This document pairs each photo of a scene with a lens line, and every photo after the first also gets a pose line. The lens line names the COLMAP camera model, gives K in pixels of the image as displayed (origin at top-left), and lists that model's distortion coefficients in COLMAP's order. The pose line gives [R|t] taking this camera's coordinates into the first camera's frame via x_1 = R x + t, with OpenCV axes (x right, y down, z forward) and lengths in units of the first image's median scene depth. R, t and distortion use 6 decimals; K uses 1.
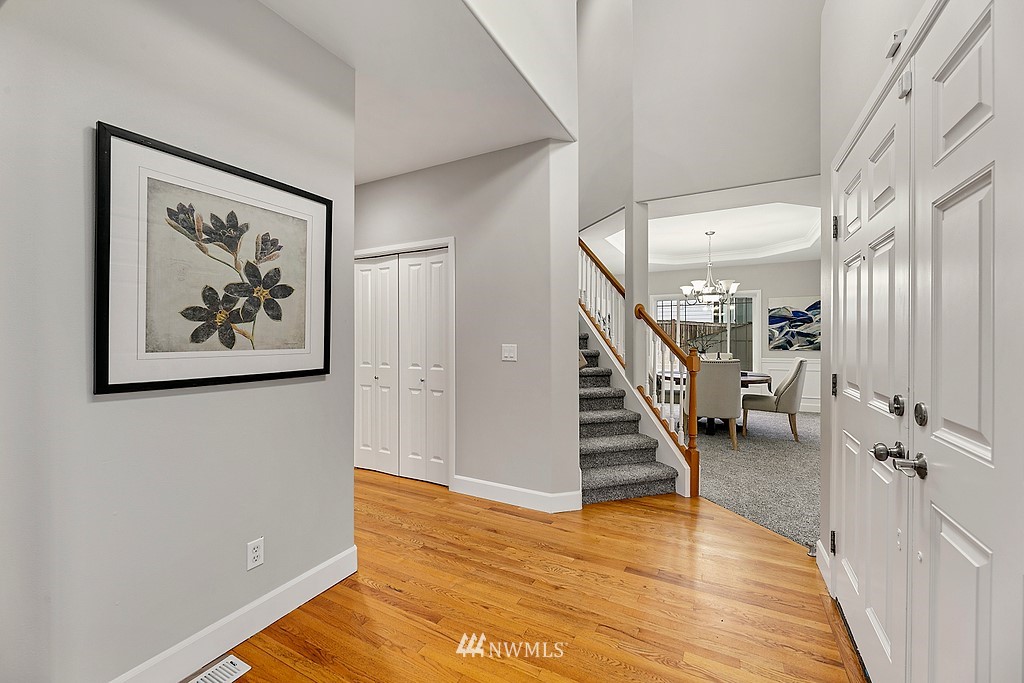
lens RADIAL K [[414.1, 0, 511.6], [0, 414.1, 337.8], [0, 0, 1]] dist [0.000054, -0.000713]
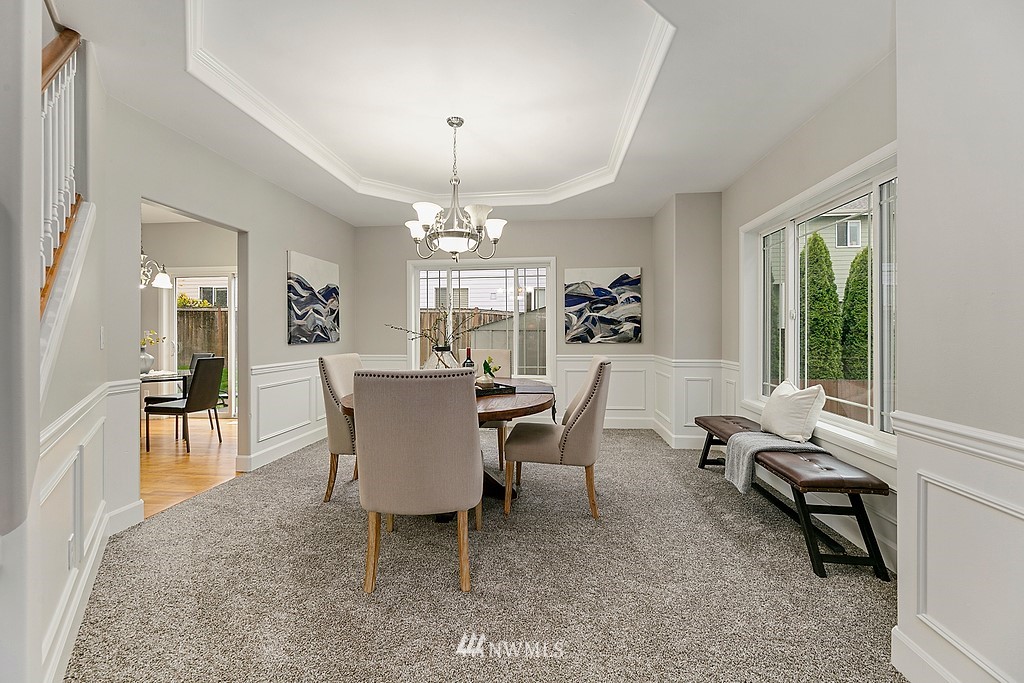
lens RADIAL K [[414.1, 0, 514.4], [0, 414.1, 336.8], [0, 0, 1]] dist [0.000054, -0.000713]
pose [[0.924688, -0.009317, 0.380611, 0.282440], [0.004954, 0.999910, 0.012441, 0.010186], [-0.380693, -0.009619, 0.924652, 0.395208]]
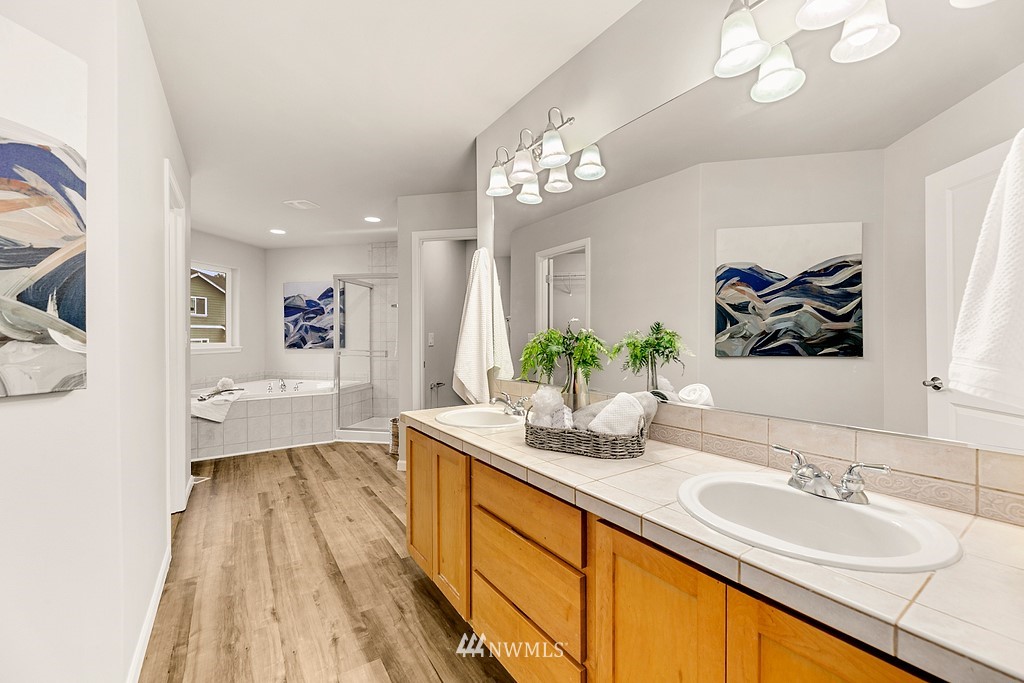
lens RADIAL K [[414.1, 0, 510.3], [0, 414.1, 339.3], [0, 0, 1]] dist [0.000054, -0.000713]
pose [[0.959479, -0.010665, 0.281579, 0.834217], [0.009520, 0.999940, 0.005435, 0.011371], [-0.281620, -0.002534, 0.959523, 0.115661]]
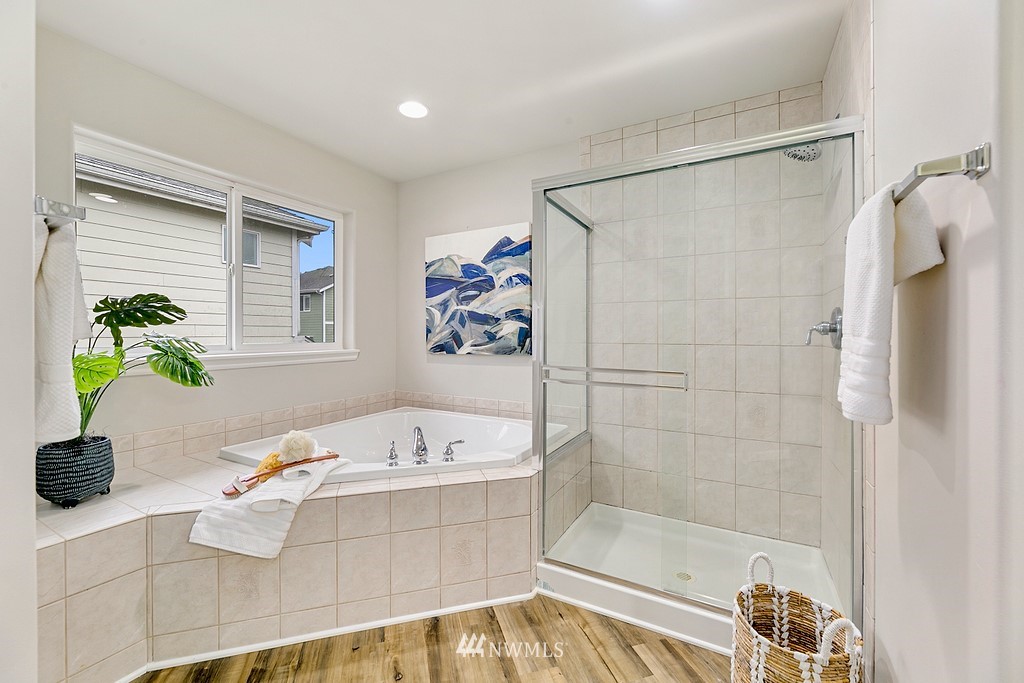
lens RADIAL K [[414.1, 0, 510.4], [0, 414.1, 340.0], [0, 0, 1]] dist [0.000054, -0.000713]
pose [[0.999832, -0.005381, -0.017514, 0.738609], [0.005559, 0.999934, 0.010102, 0.010572], [0.017458, -0.010198, 0.999796, 0.567604]]
